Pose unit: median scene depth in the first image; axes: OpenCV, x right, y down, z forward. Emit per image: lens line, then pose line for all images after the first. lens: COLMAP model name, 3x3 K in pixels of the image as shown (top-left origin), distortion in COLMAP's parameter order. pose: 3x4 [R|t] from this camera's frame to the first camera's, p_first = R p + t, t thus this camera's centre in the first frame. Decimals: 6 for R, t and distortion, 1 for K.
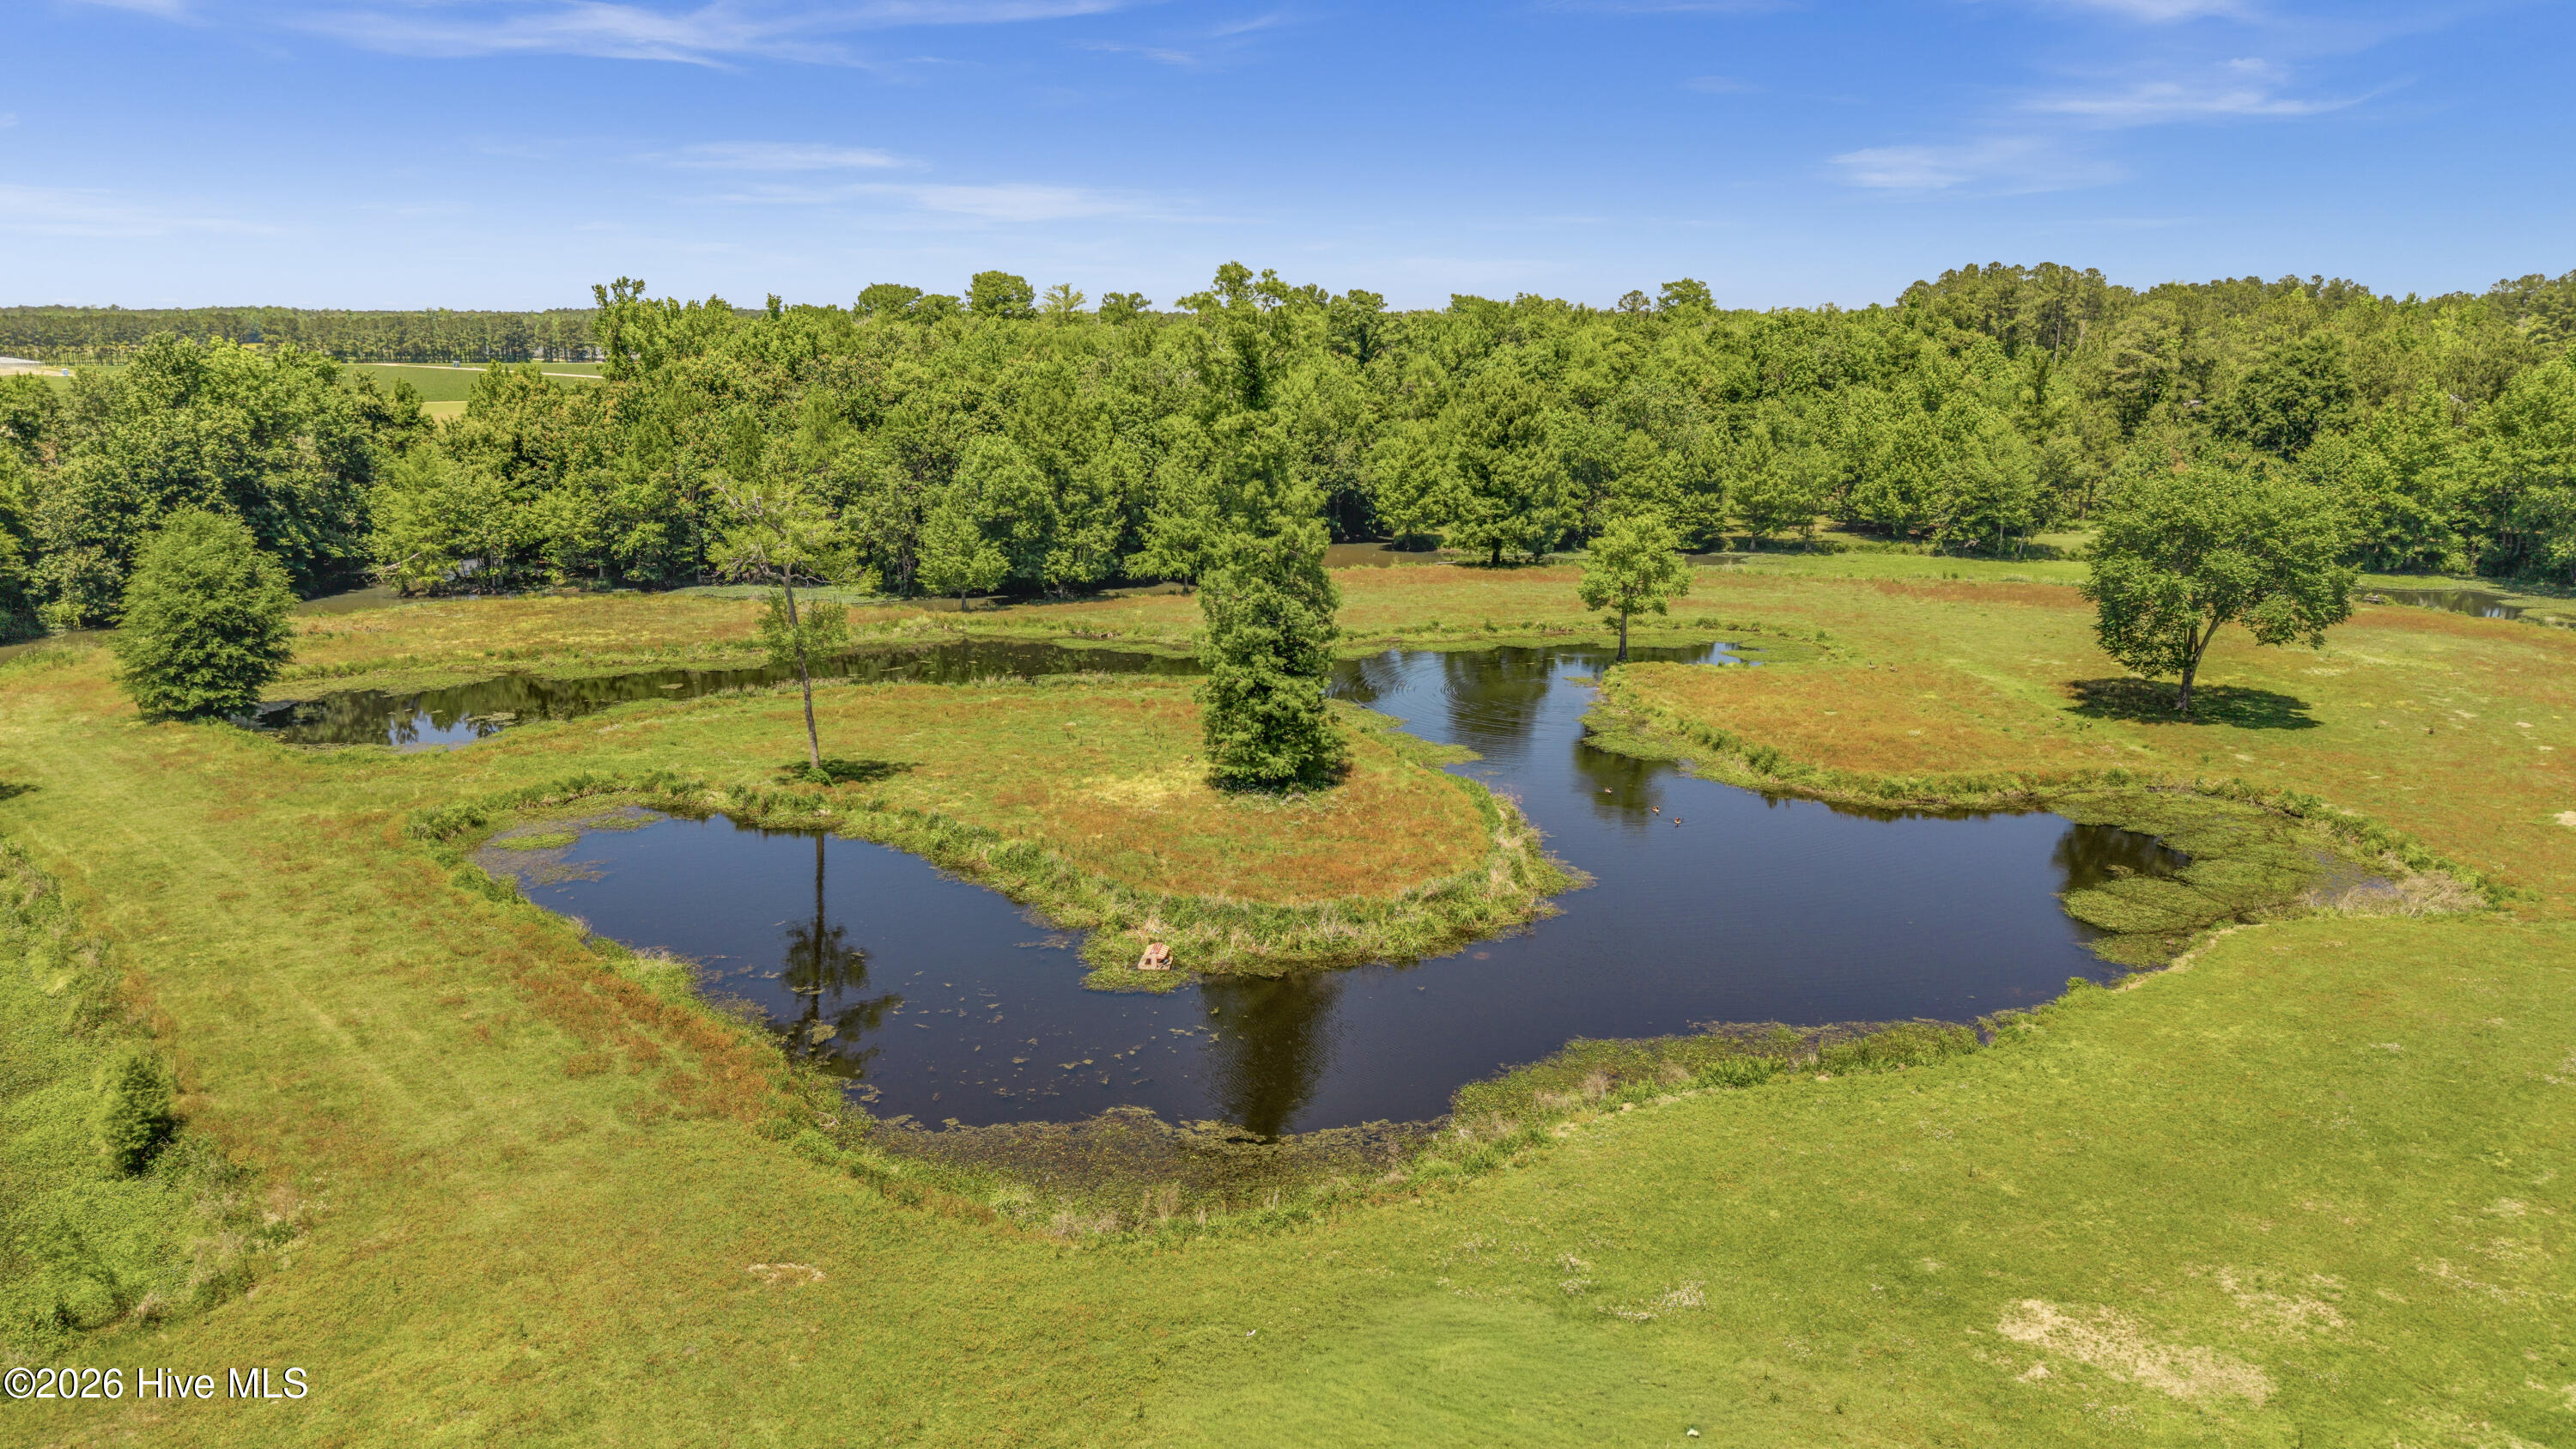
lens RADIAL K [[1785.1, 0, 1299.5], [0, 1785.1, 735.9], [0, 0, 1]] dist [0.028612, -0.043493]
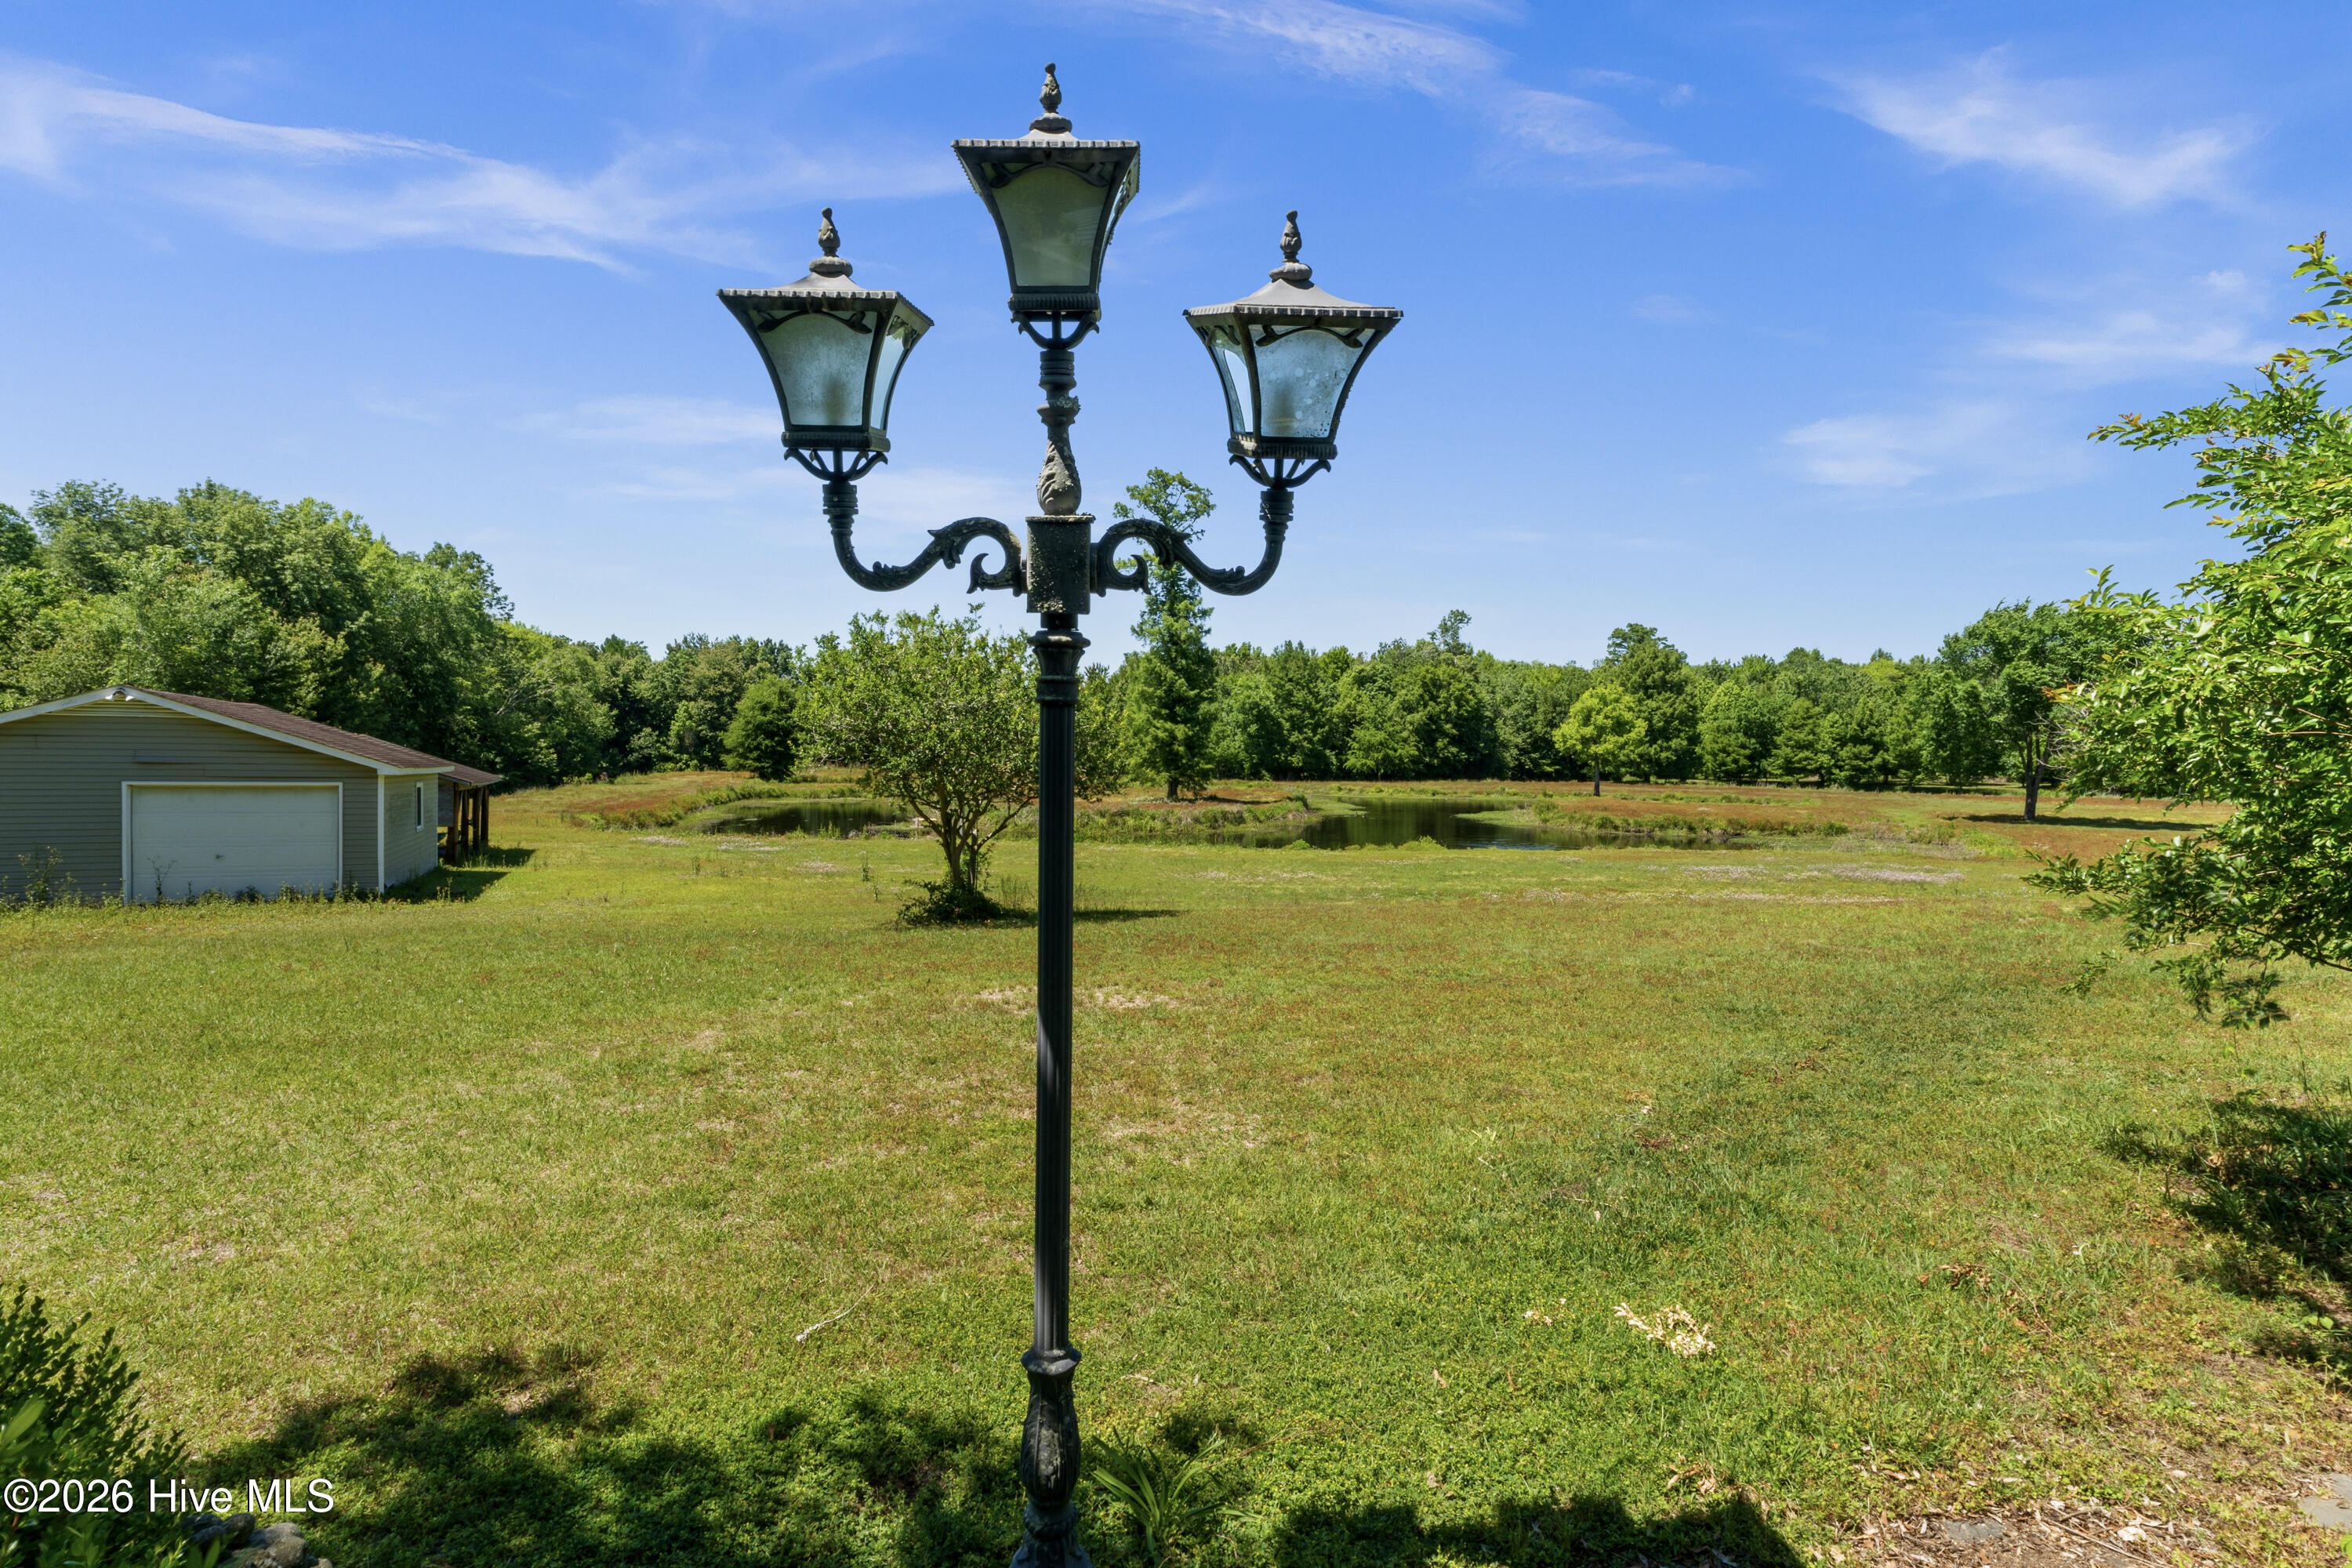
lens RADIAL K [[1204.4, 0, 1149.9], [0, 1204.4, 786.4], [0, 0, 1]] dist [-0.015310, 0.000129]
pose [[0.860192, 0.024271, -0.509392, 0.282131], [-0.121742, 0.979760, -0.158899, 0.103805], [0.495225, 0.198698, 0.845737, 0.076278]]
